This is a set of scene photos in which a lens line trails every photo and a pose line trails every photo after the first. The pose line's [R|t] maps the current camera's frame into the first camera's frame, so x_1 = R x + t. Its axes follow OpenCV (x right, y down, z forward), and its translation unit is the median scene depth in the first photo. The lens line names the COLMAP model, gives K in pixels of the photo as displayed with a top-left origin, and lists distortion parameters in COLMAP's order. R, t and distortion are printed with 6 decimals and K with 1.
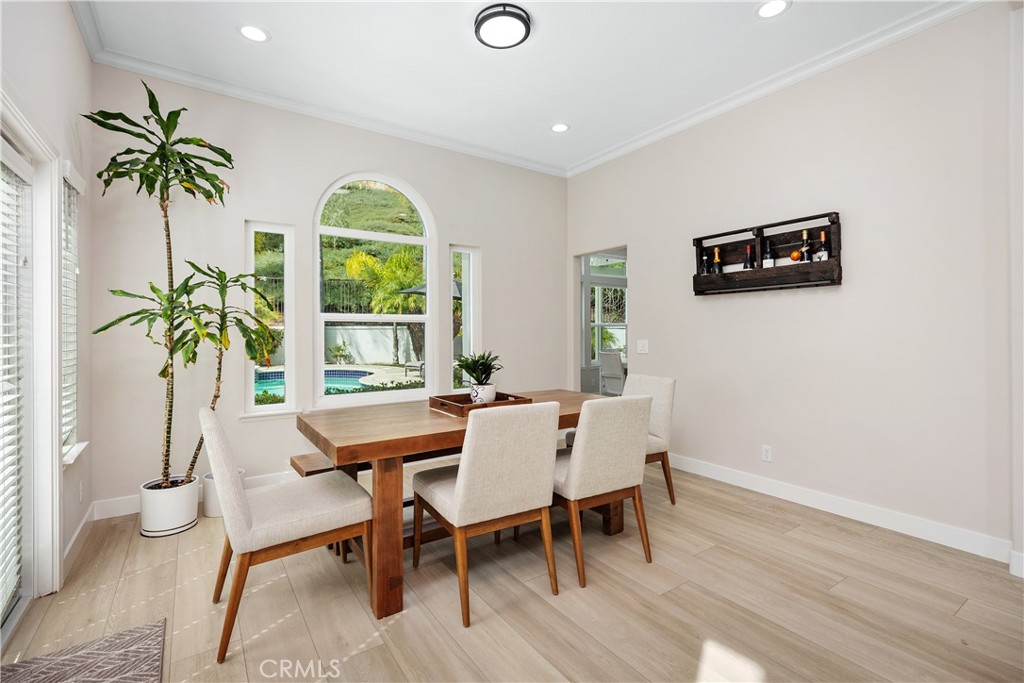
lens RADIAL K [[469.2, 0, 513.1], [0, 469.2, 338.3], [0, 0, 1]] dist [0.012733, 0.000699]
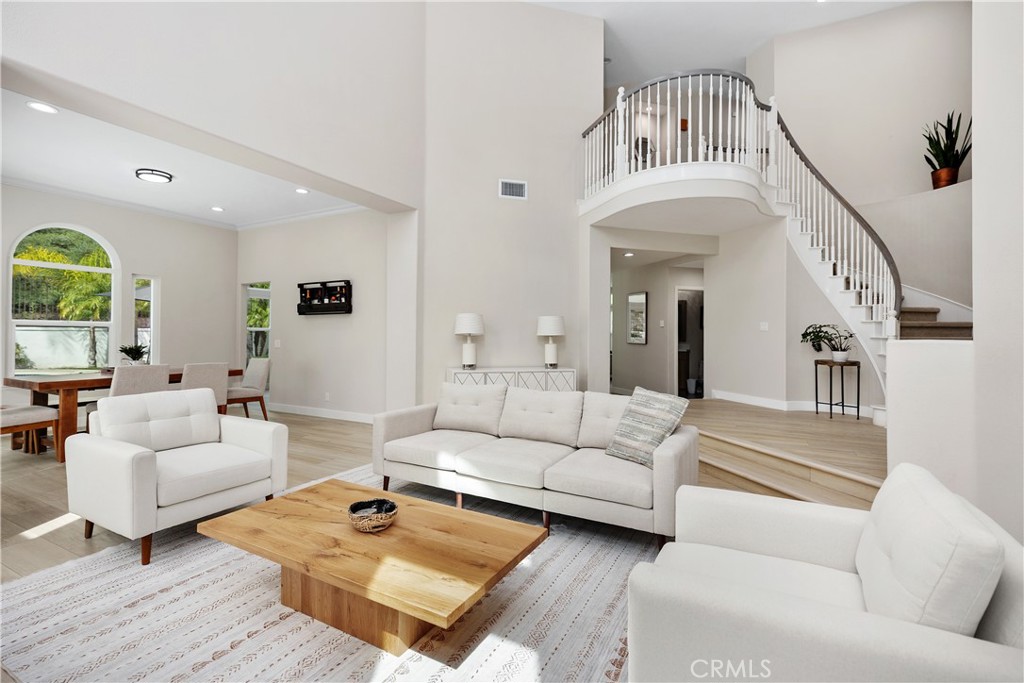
lens RADIAL K [[469.2, 0, 510.4], [0, 469.2, 333.4], [0, 0, 1]] dist [0.012733, 0.000699]
pose [[0.892363, 0.010991, 0.451185, 0.306883], [-0.001671, 0.999777, -0.021049, 0.018659], [-0.451316, 0.018029, 0.892182, -1.028888]]
